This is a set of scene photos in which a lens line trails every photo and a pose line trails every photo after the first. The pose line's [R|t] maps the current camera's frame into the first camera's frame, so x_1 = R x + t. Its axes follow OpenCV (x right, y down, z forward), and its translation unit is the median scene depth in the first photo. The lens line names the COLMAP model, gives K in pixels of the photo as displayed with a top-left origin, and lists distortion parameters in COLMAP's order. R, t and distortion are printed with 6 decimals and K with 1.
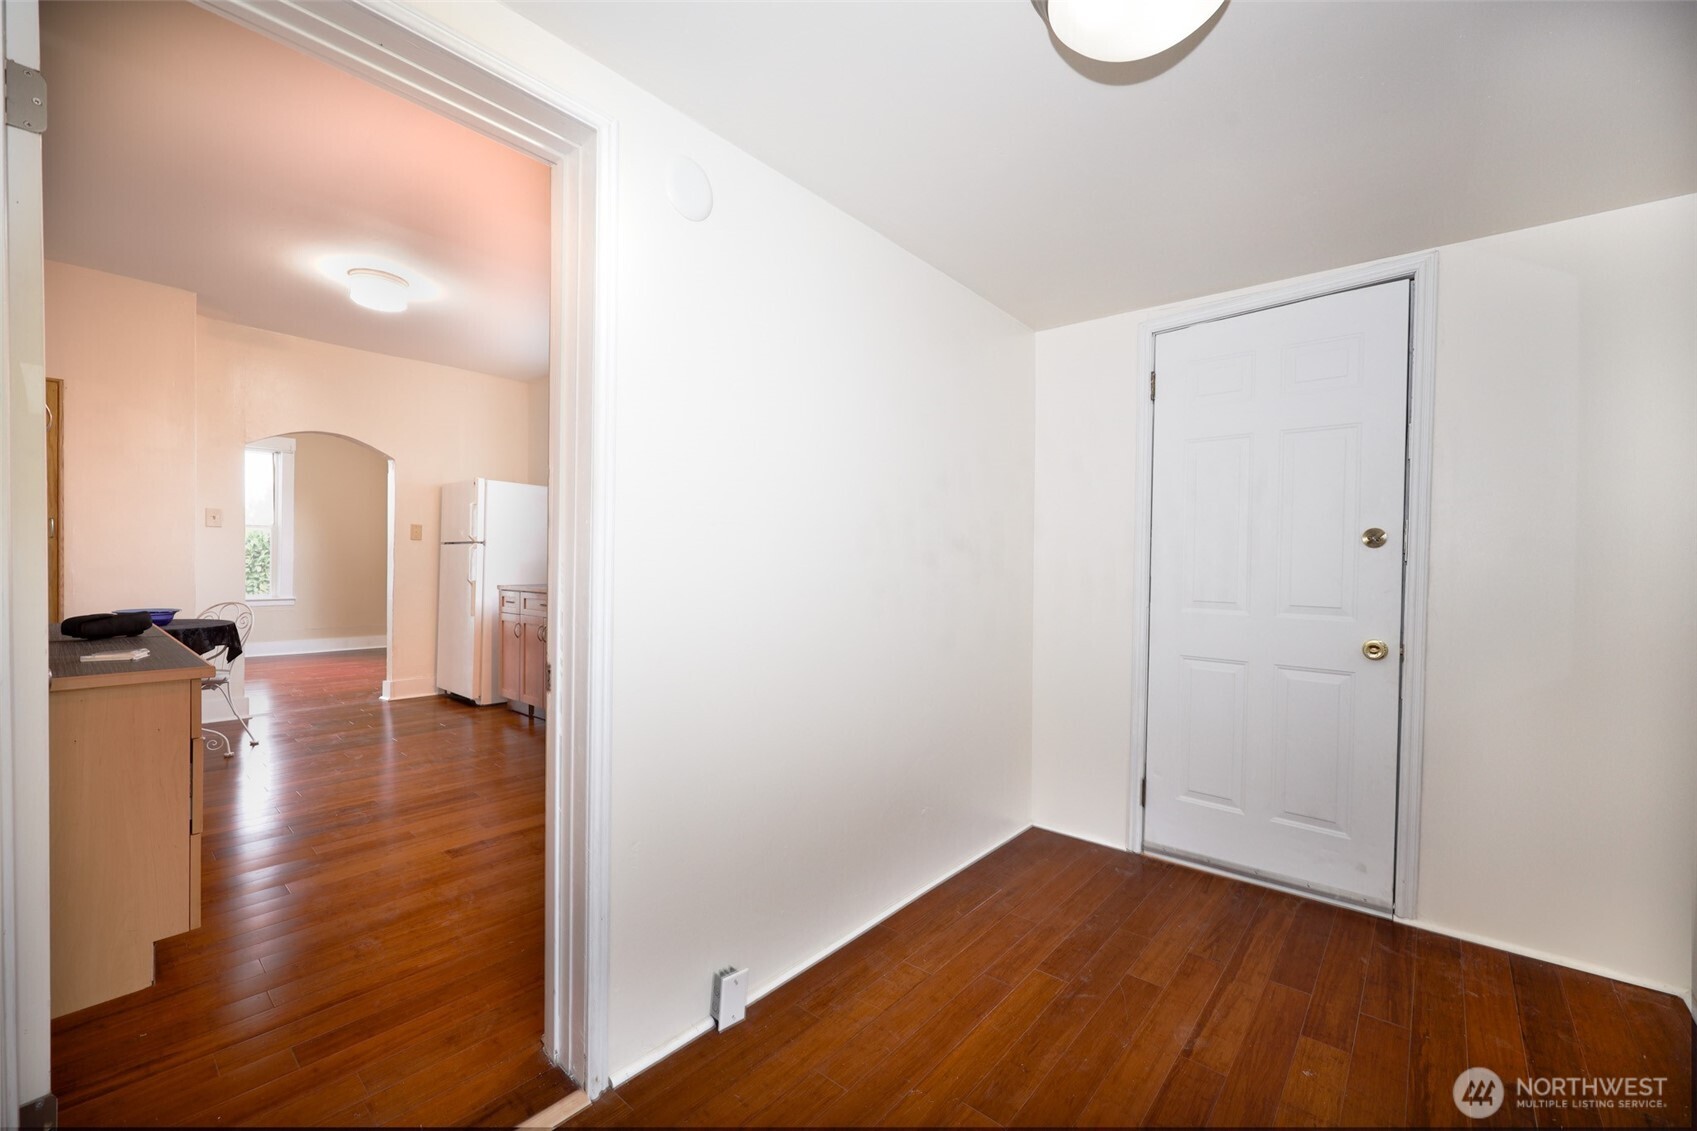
lens RADIAL K [[683.4, 0, 843.1], [0, 683.4, 566.3], [0, 0, 1]] dist [0.001340, 0.000111]
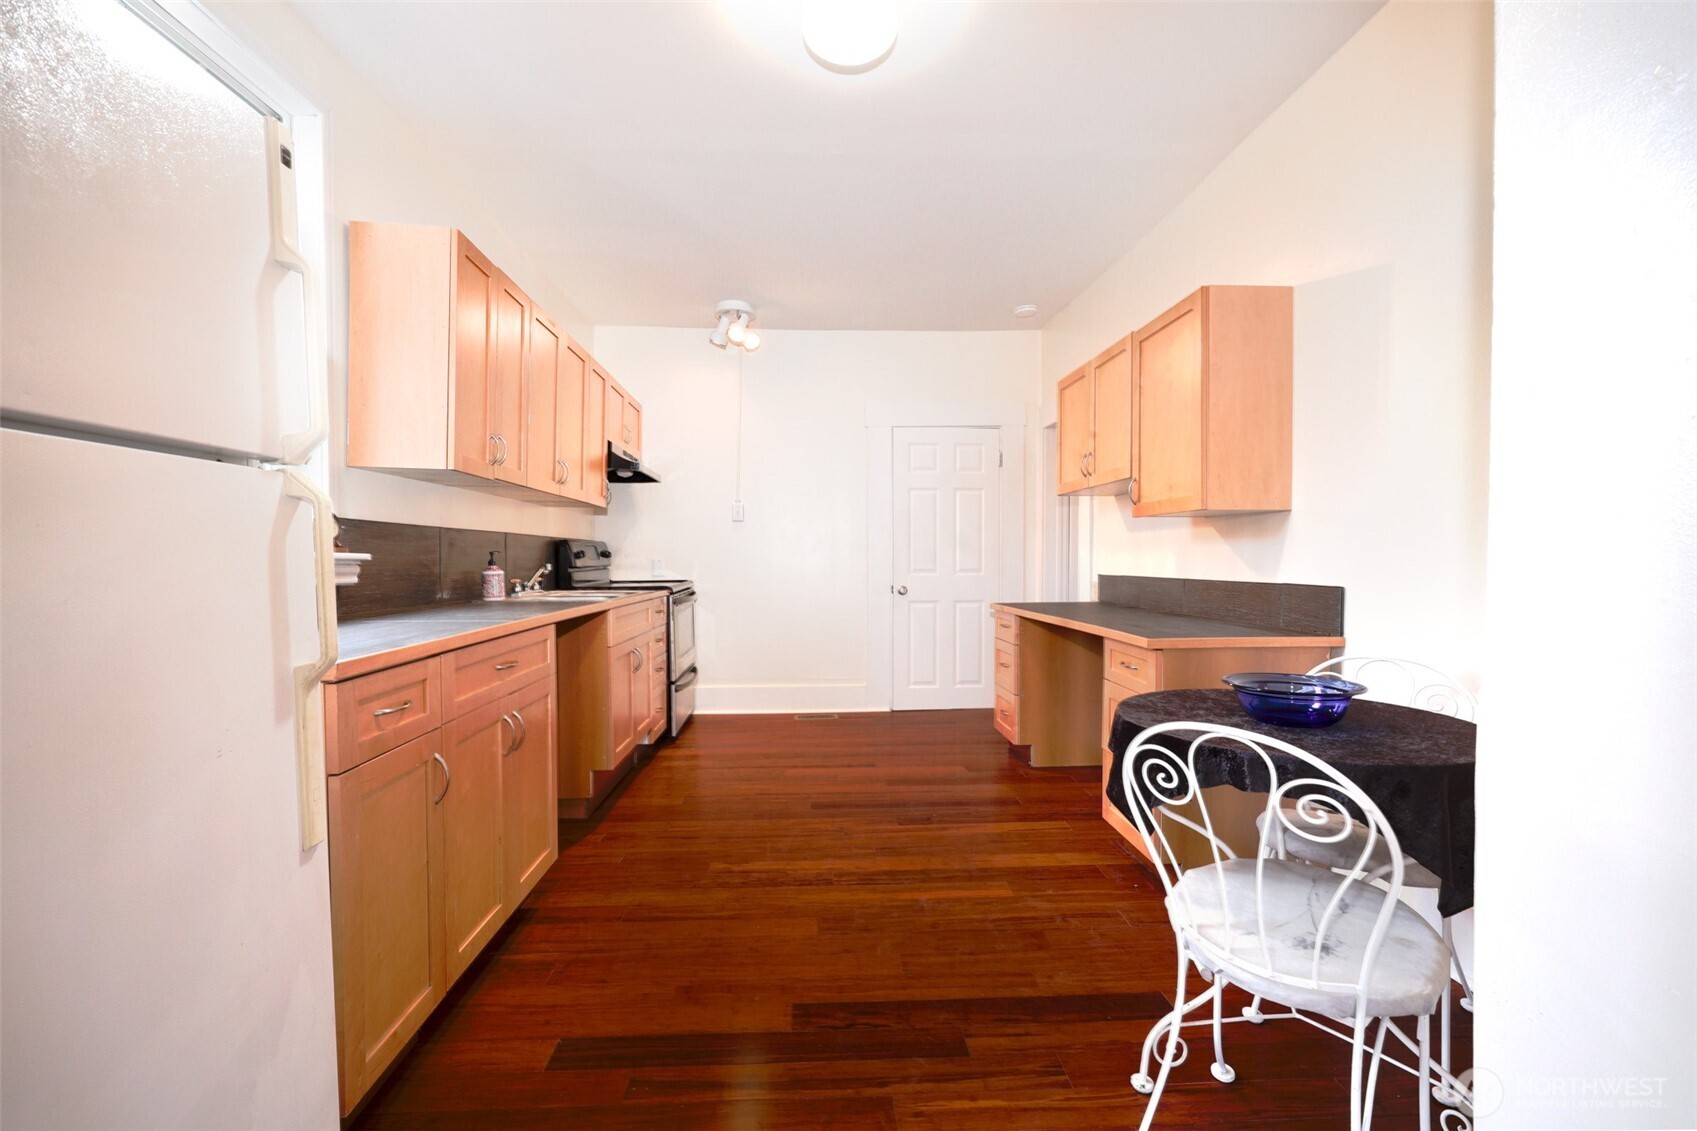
lens RADIAL K [[680.2, 0, 840.7], [0, 680.2, 571.1], [0, 0, 1]] dist [0.001350, 0.000151]
pose [[-0.682286, -0.026864, 0.730592, -1.033019], [0.005431, 0.999111, 0.041810, -0.018252], [-0.731065, 0.032494, -0.681533, 1.340810]]
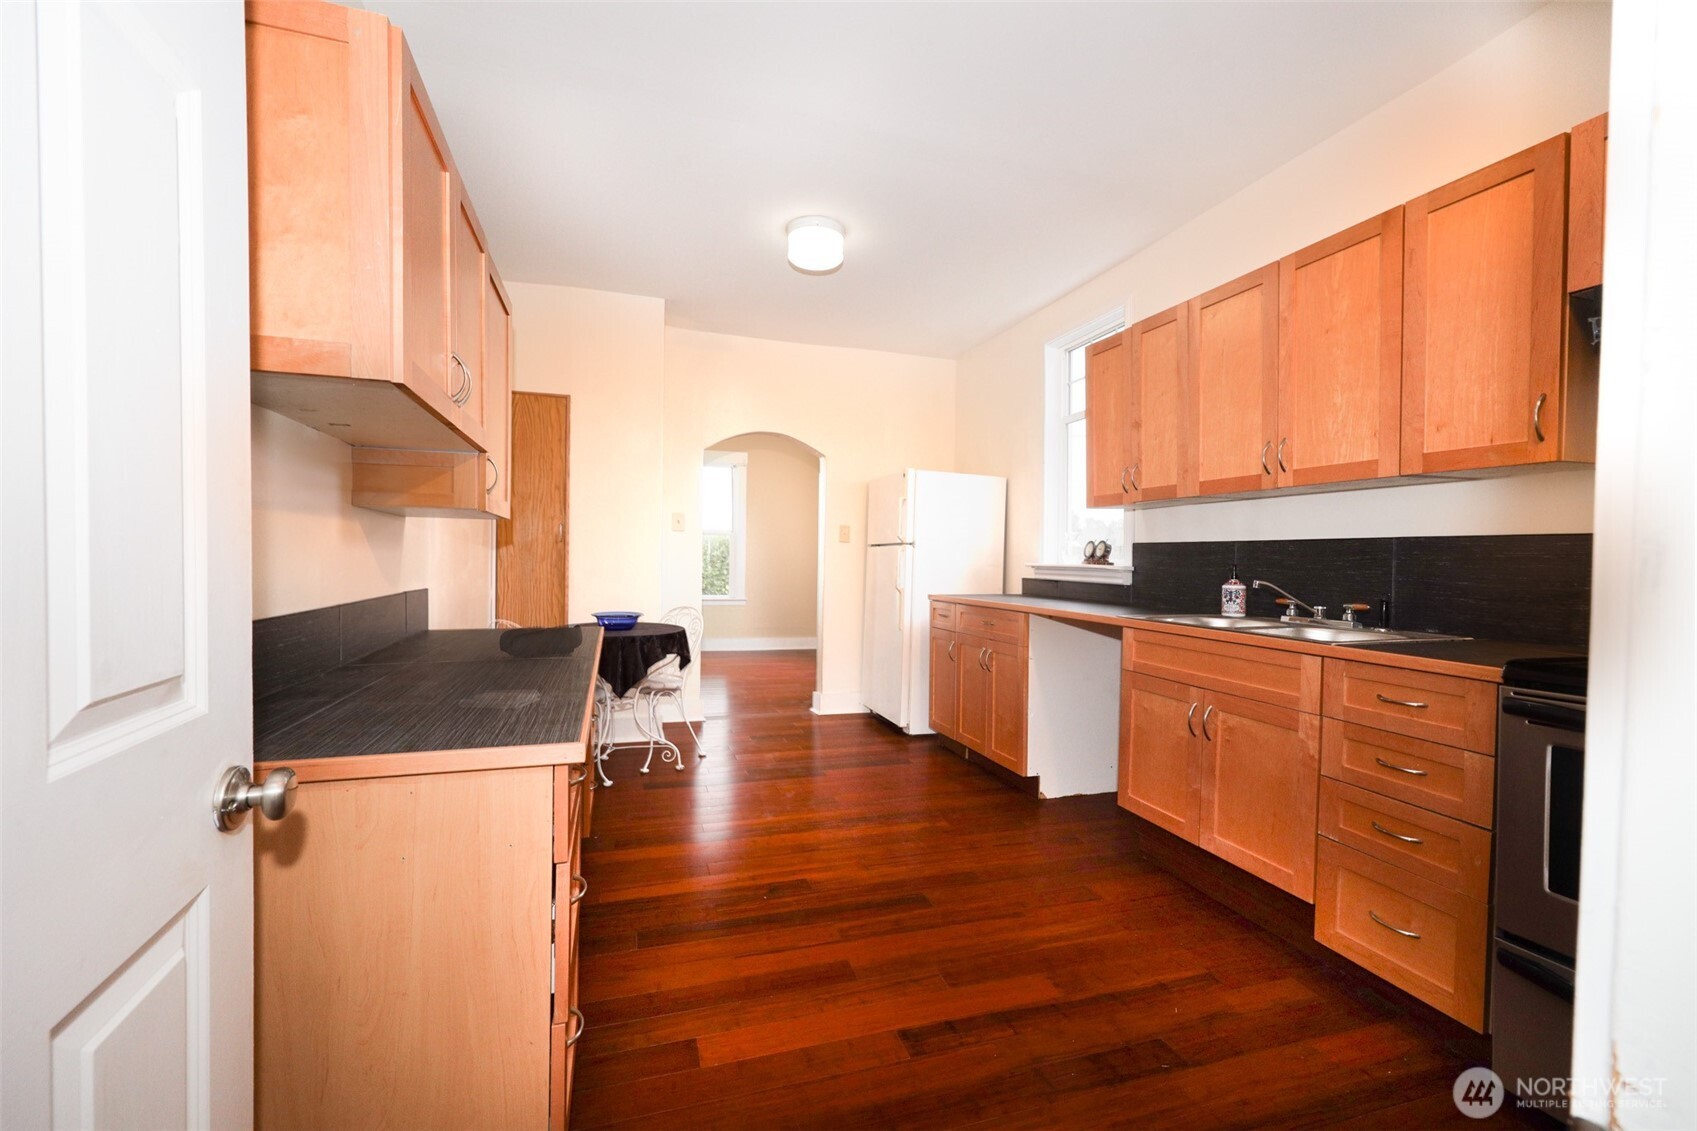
lens RADIAL K [[680.2, 0, 840.7], [0, 680.2, 571.1], [0, 0, 1]] dist [0.001350, 0.000151]
pose [[0.852677, 0.008394, -0.522370, -0.211278], [-0.009421, 0.999955, 0.000690, -0.000627], [0.522353, 0.004333, 0.852718, 0.304132]]
